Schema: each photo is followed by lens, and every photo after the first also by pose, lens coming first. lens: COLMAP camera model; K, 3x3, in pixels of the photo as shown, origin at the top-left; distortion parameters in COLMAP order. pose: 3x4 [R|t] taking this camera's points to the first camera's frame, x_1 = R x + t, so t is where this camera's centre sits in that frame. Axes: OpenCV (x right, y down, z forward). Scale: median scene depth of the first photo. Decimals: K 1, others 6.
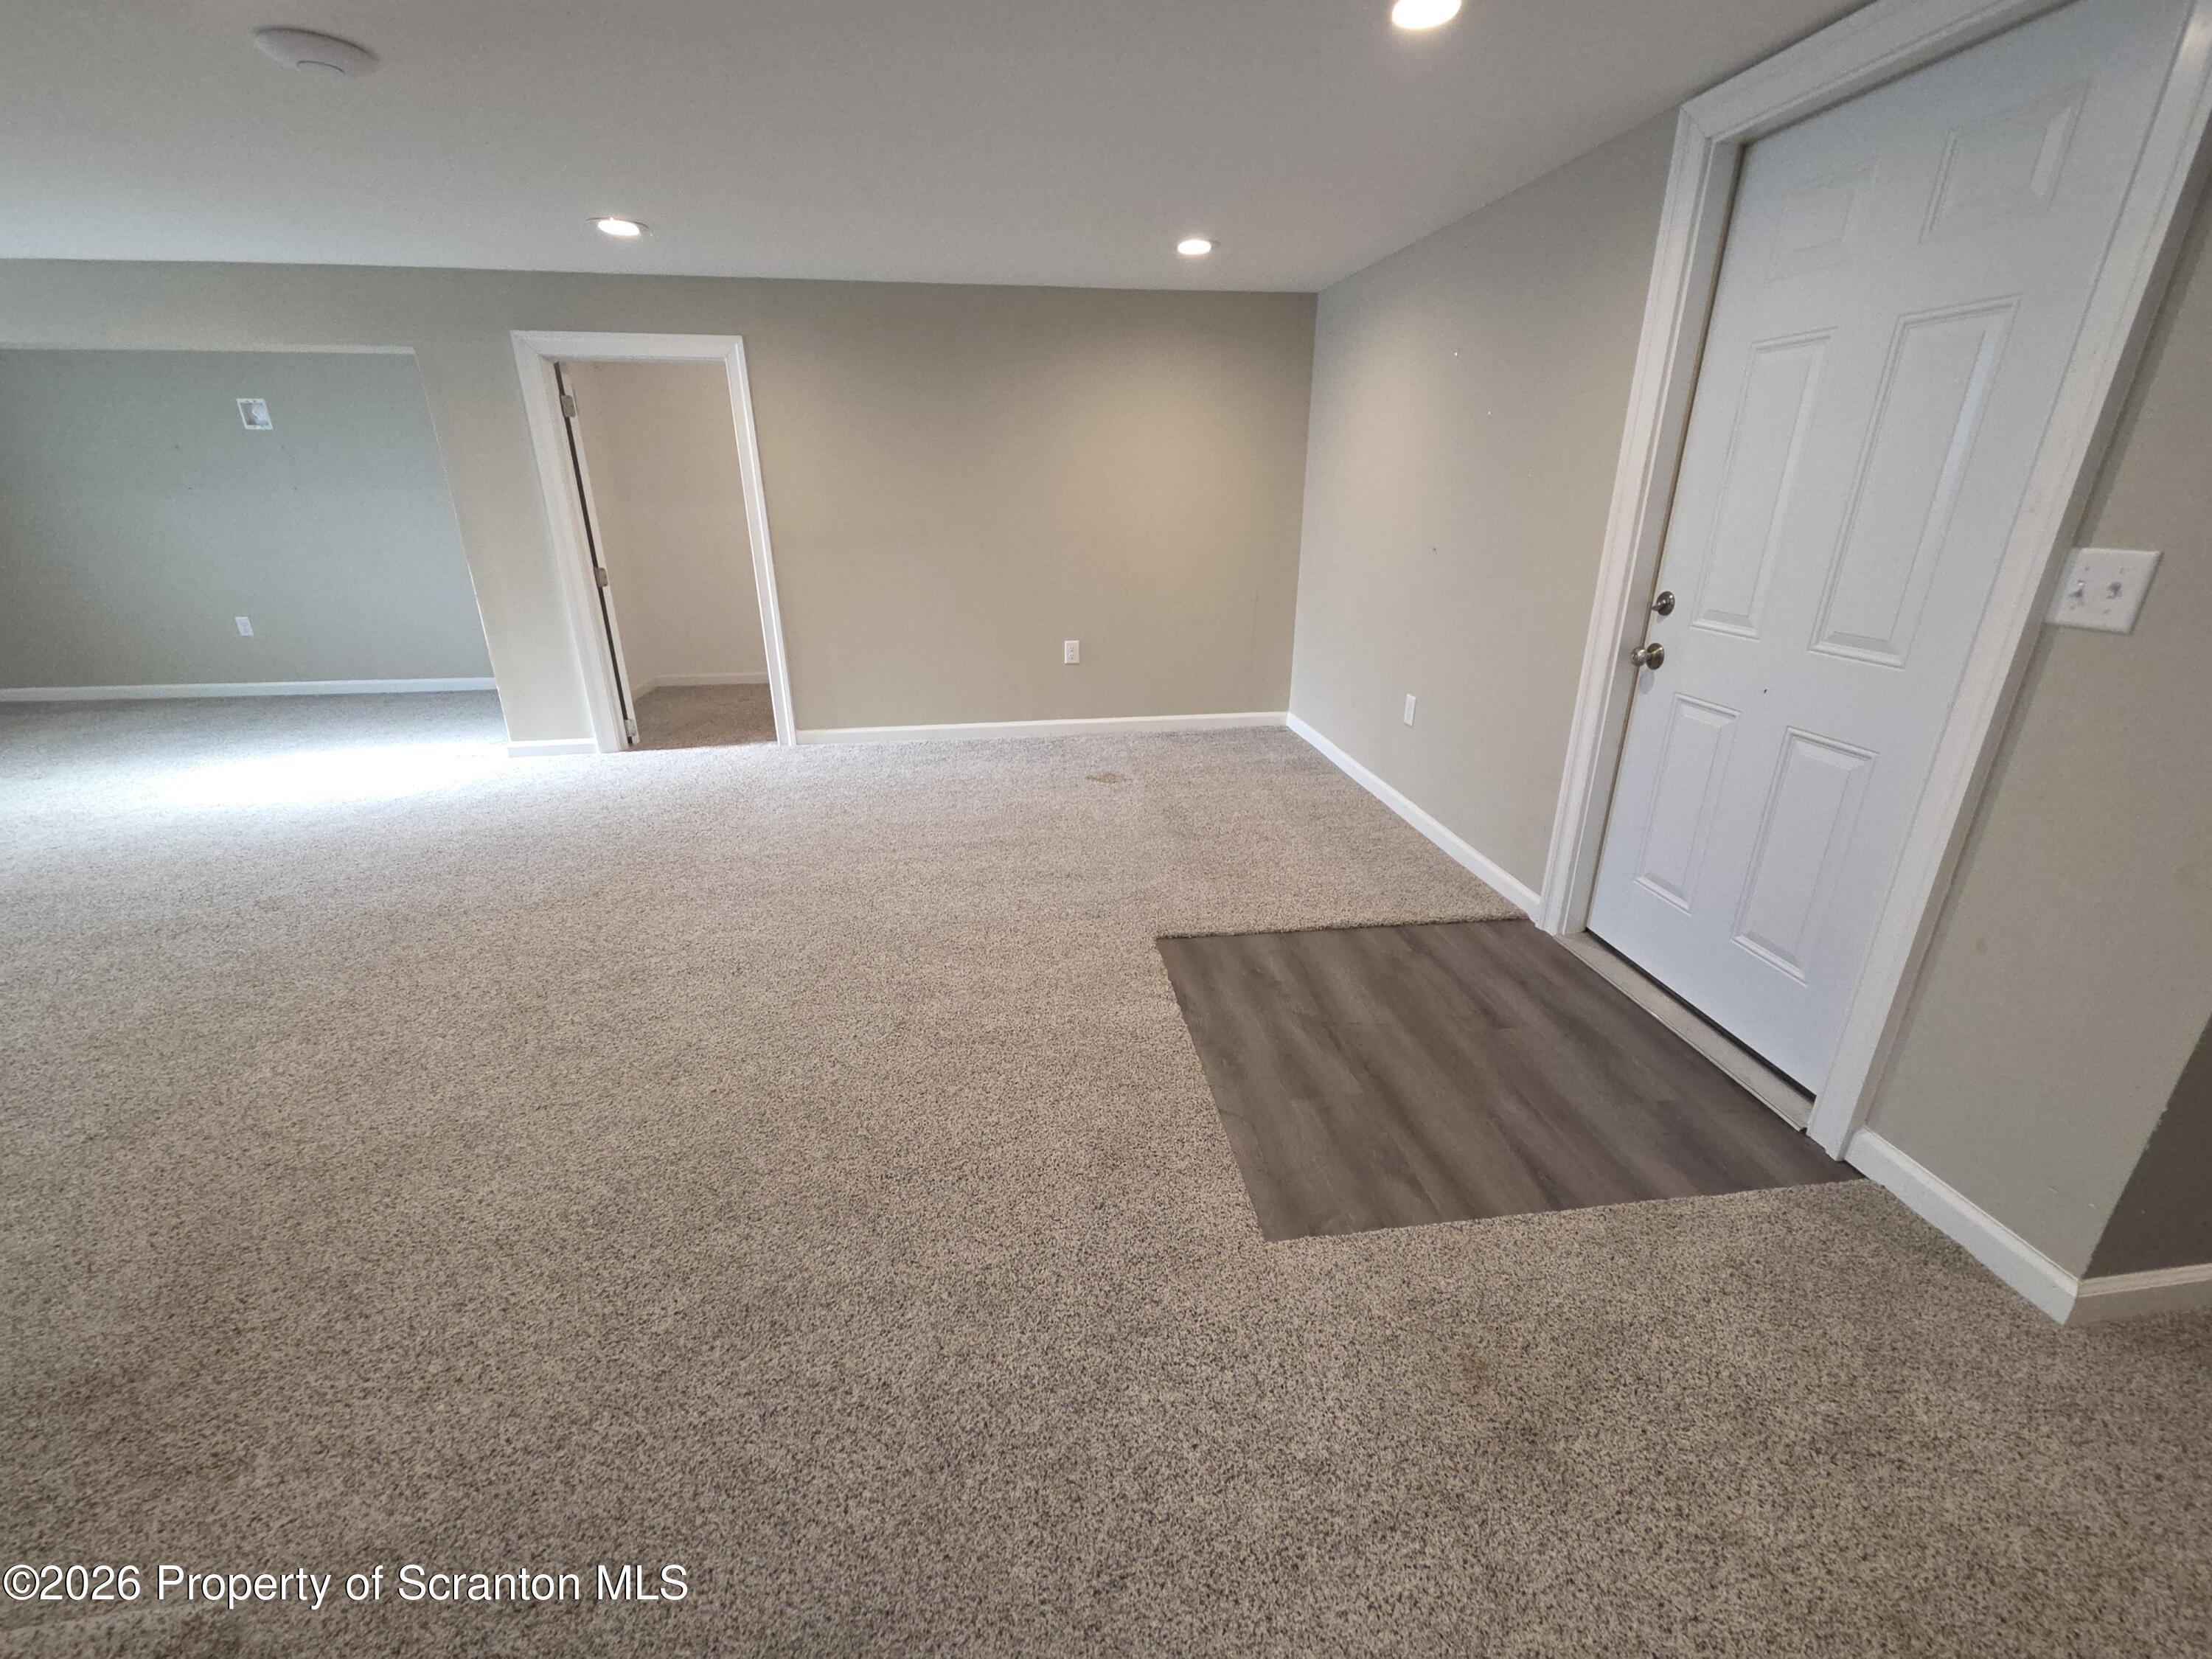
lens RADIAL K [[902.4, 0, 1114.9], [0, 902.4, 830.2], [0, 0, 1]] dist [0.000685, -0.000879]
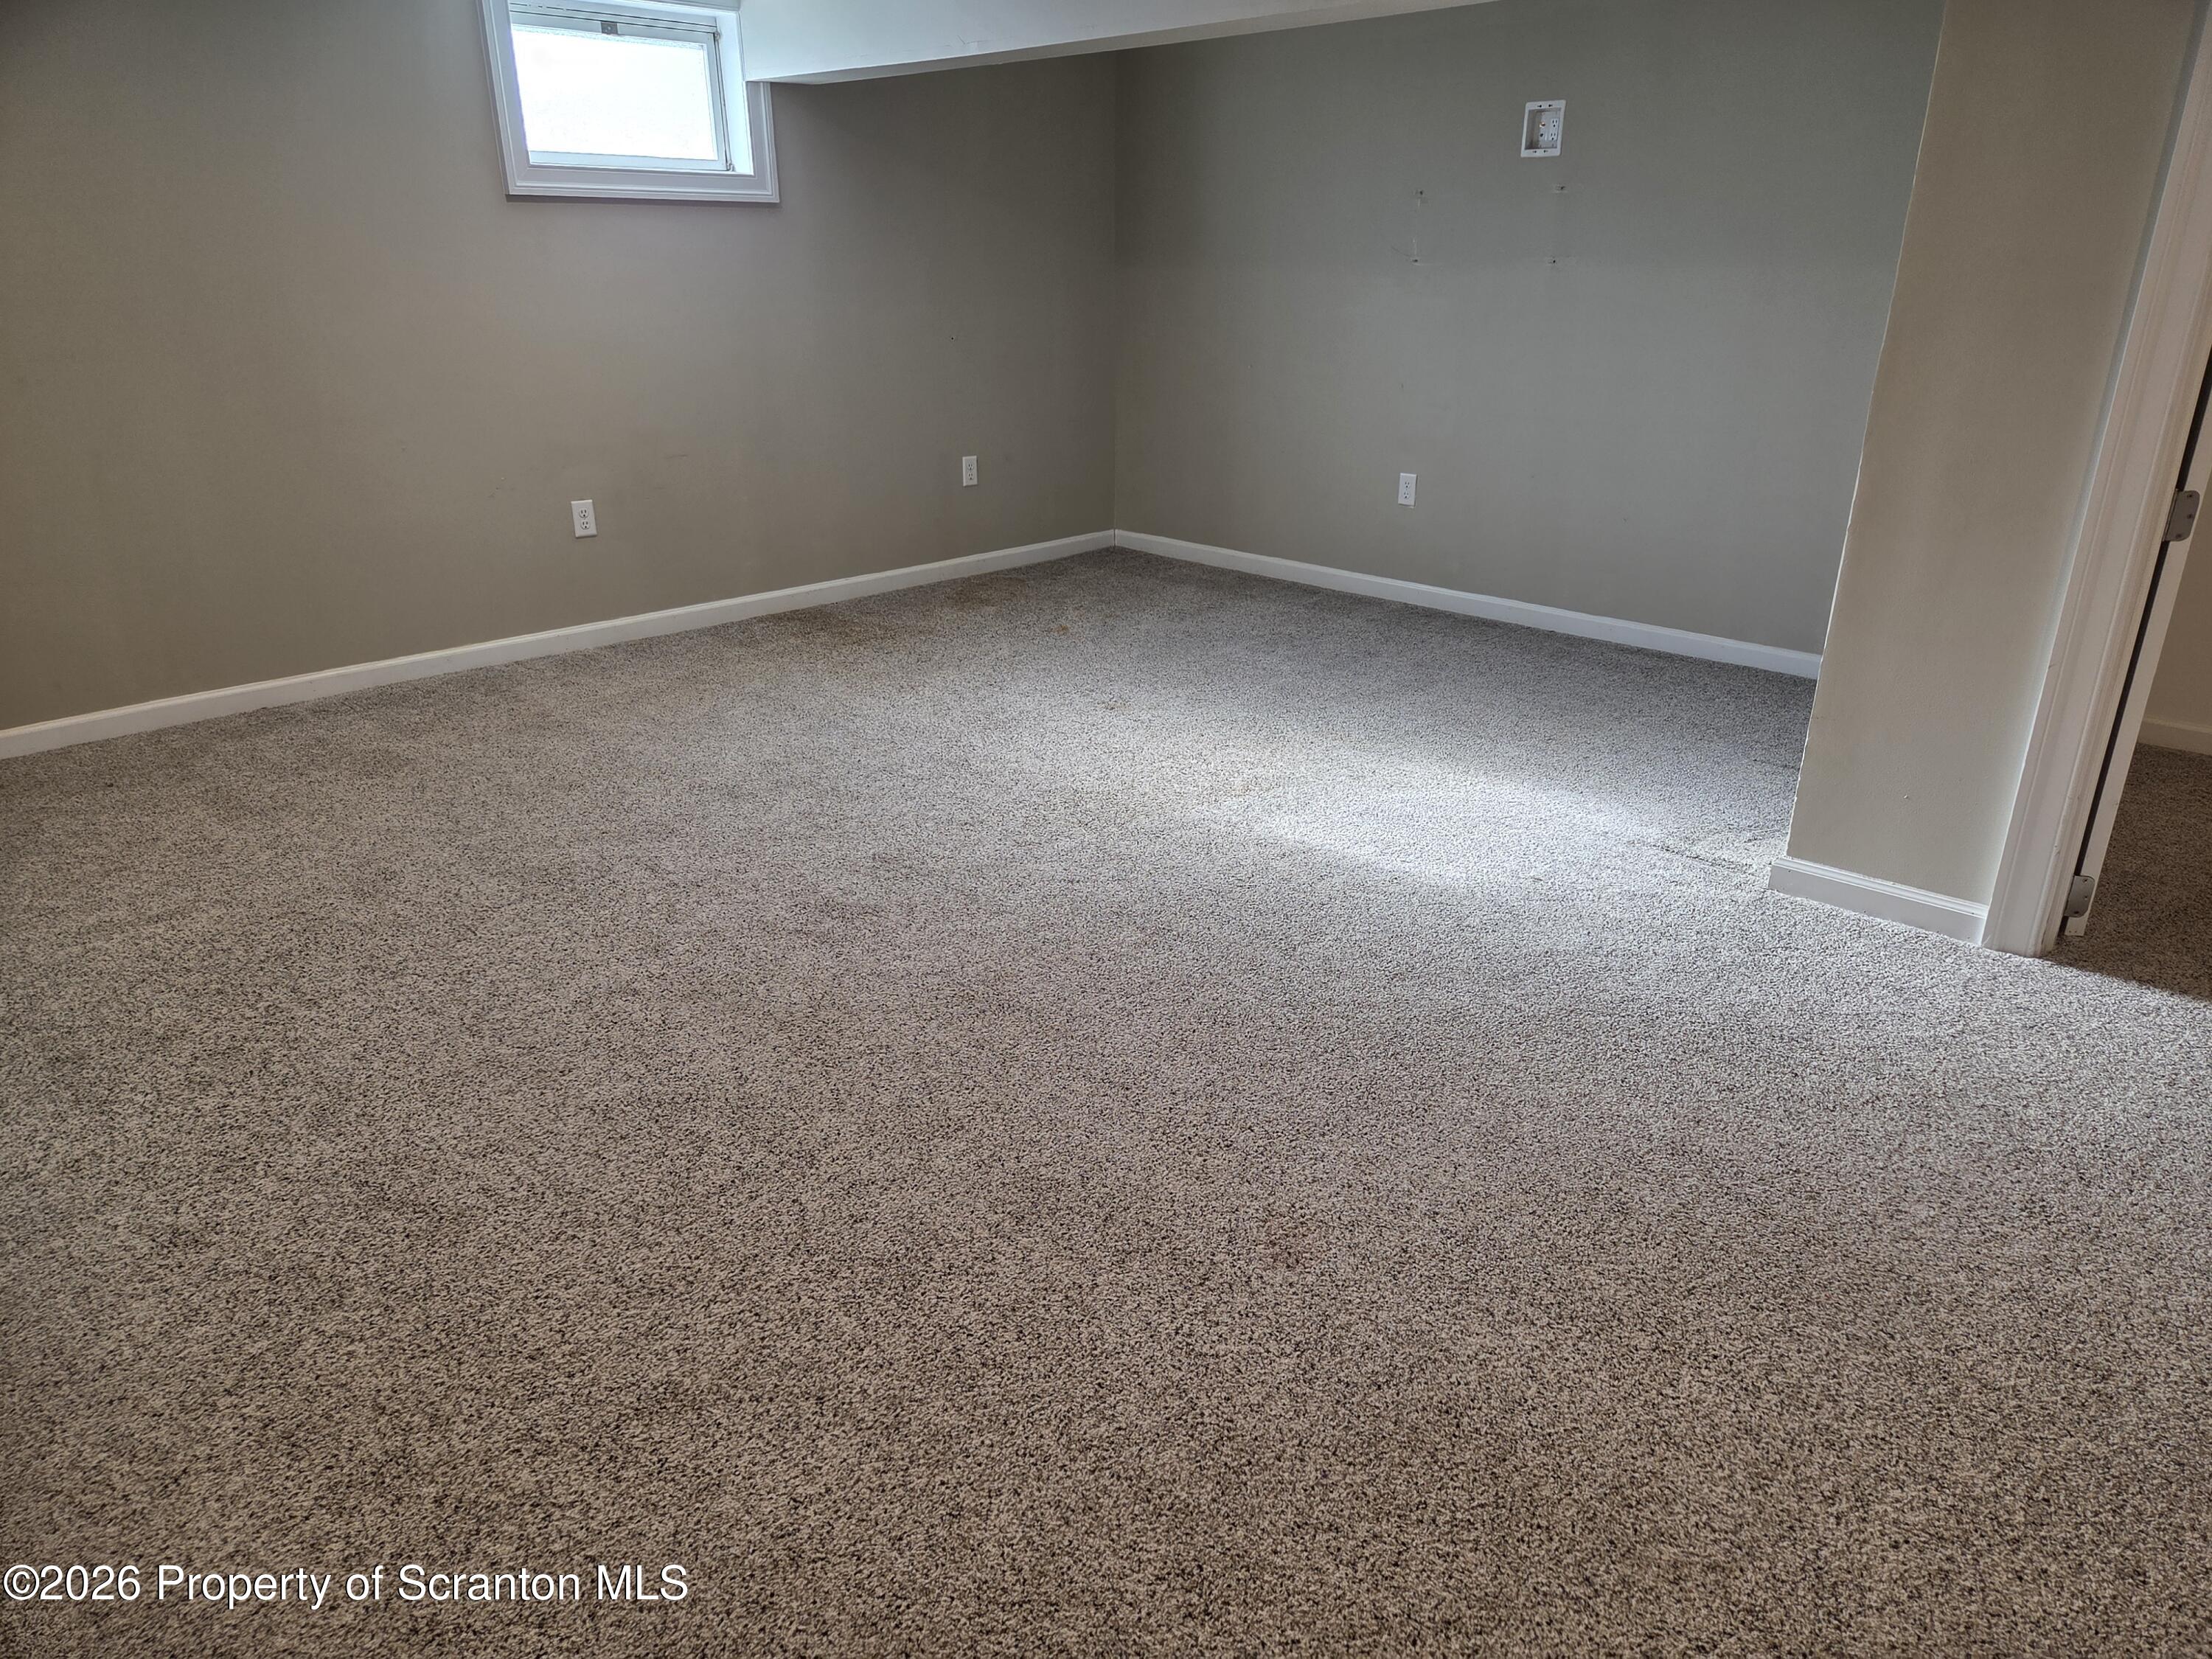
lens RADIAL K [[1469.1, 0, 1116.8], [0, 1469.1, 826.8], [0, 0, 1]] dist [0.063565, -0.051015]
pose [[0.593666, 0.295600, -0.748452, -0.391570], [-0.286360, 0.946809, 0.146802, -0.148477], [0.752036, 0.127175, 0.646737, 0.345287]]
